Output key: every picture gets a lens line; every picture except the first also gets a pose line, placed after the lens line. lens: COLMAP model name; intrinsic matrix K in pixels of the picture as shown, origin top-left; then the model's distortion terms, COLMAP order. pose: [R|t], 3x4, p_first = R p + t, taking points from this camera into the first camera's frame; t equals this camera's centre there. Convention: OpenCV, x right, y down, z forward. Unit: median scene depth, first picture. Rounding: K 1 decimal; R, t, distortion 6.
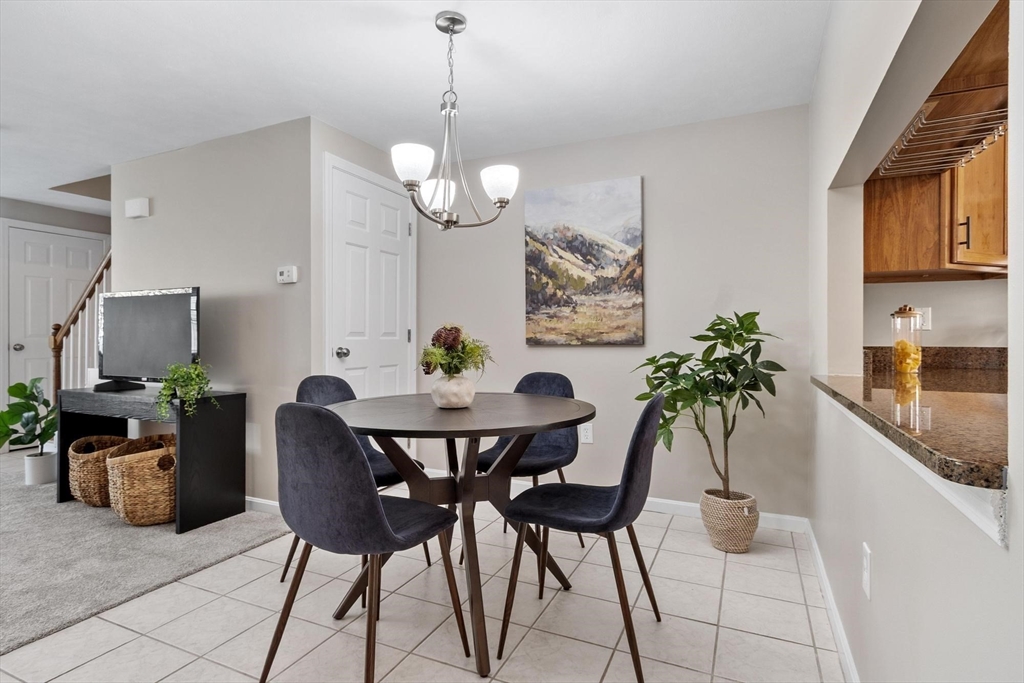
lens RADIAL K [[519.1, 0, 512.0], [0, 519.1, 341.5], [0, 0, 1]] dist [-0.000361, -0.000105]
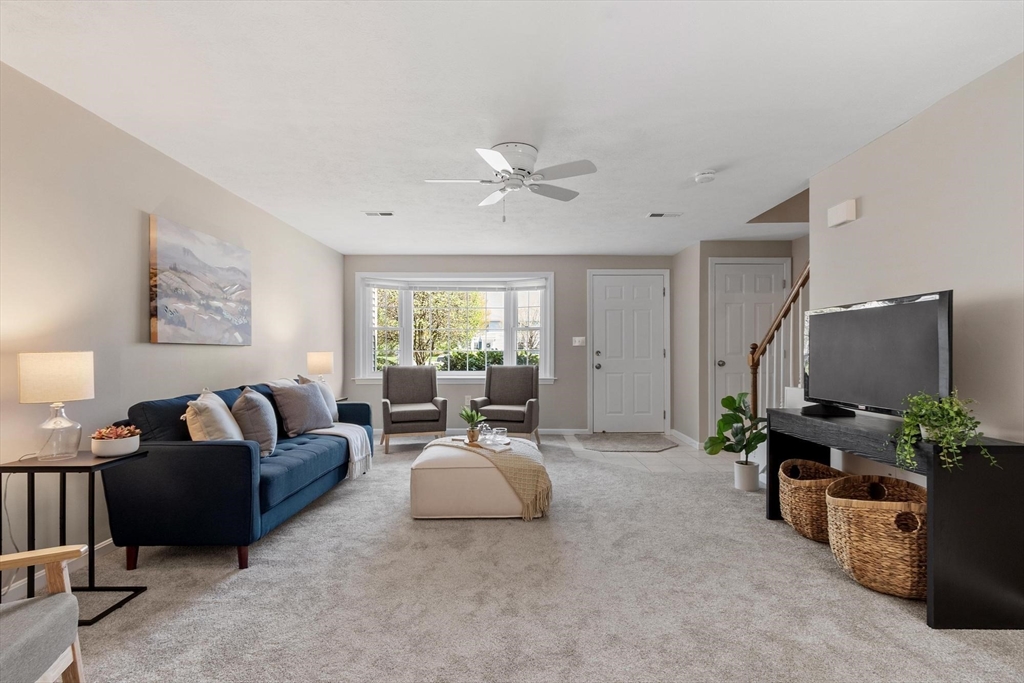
lens RADIAL K [[455.6, 0, 514.7], [0, 455.6, 344.3], [0, 0, 1]] dist [-0.001878, 0.000052]
pose [[0.422068, -0.015975, -0.906424, -0.277355], [-0.004664, 0.999793, -0.019792, -0.013595], [0.906552, 0.012581, 0.421906, 0.172288]]
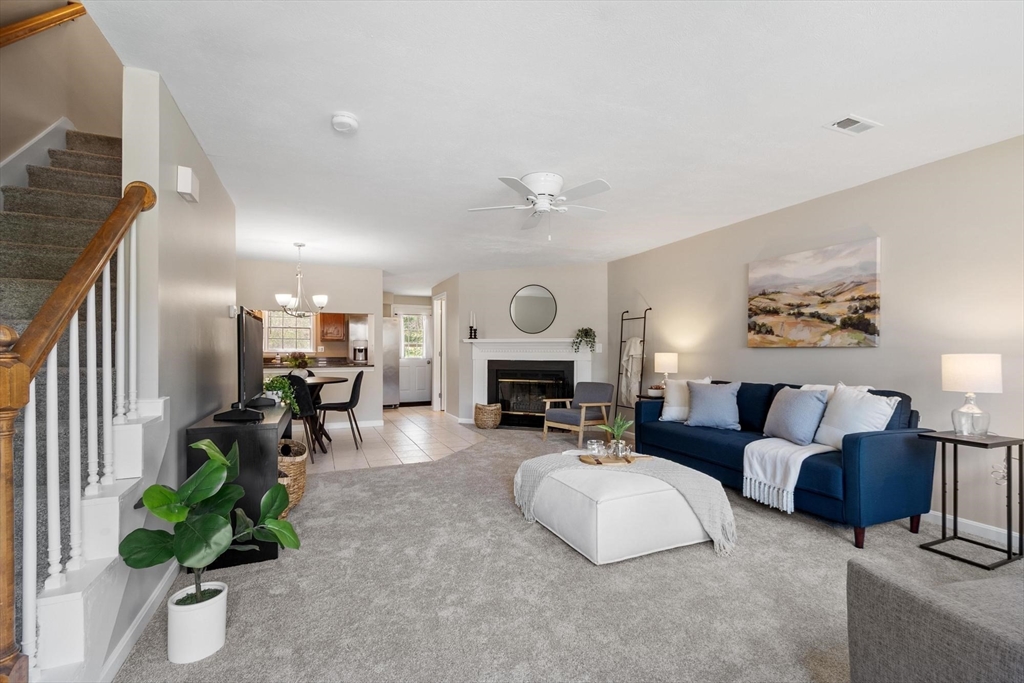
lens RADIAL K [[455.6, 0, 514.7], [0, 455.6, 344.3], [0, 0, 1]] dist [-0.001878, 0.000052]
pose [[-0.750727, 0.010139, 0.660534, -1.624602], [0.003269, 0.999927, -0.011633, -0.024962], [-0.660604, -0.006574, -0.750706, 1.282315]]
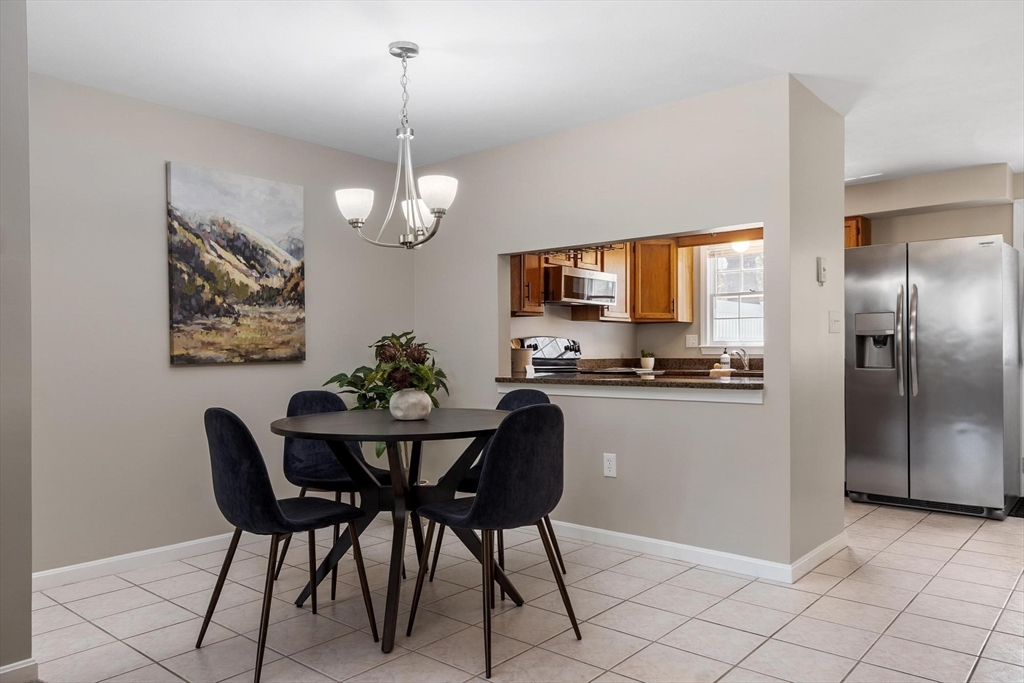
lens RADIAL K [[724.6, 0, 512.9], [0, 724.6, 352.0], [0, 0, 1]] dist [0.006457, 0.002000]
pose [[0.270336, -0.004623, 0.962755, -0.899672], [0.010105, 0.999947, 0.001964, -0.008740], [-0.962713, 0.009198, 0.270368, 0.246058]]
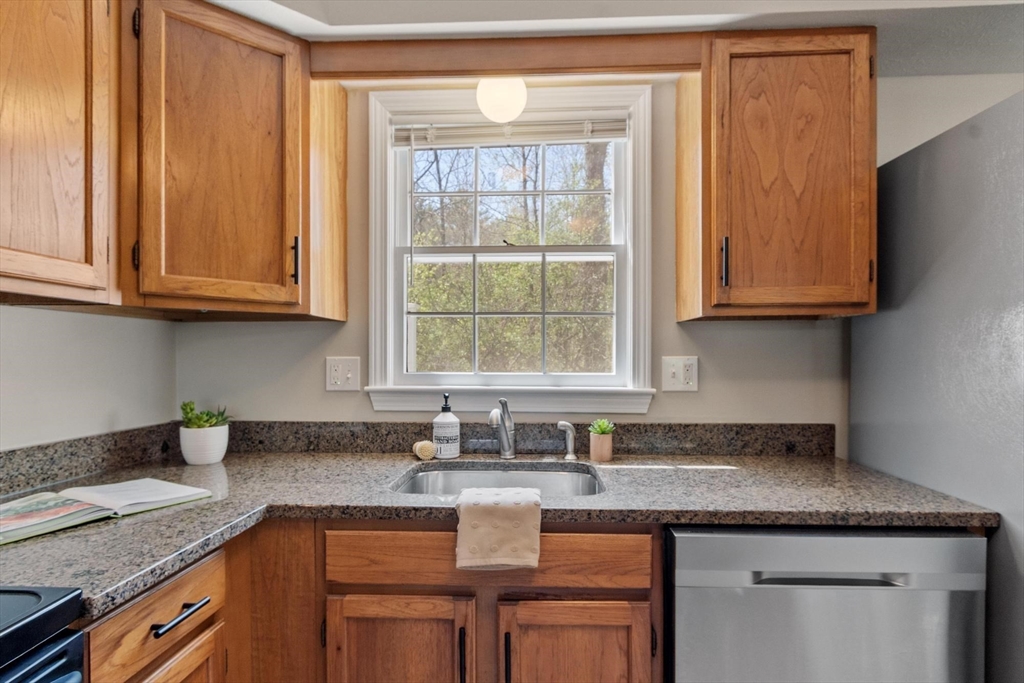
lens RADIAL K [[544.9, 0, 512.0], [0, 544.9, 358.2], [0, 0, 1]] dist [0.002383, -0.000229]
pose [[-0.362839, -0.003683, 0.931845, 0.609674], [0.002542, 0.999985, 0.004942, -0.047779], [-0.931848, 0.004162, -0.362824, 0.352092]]
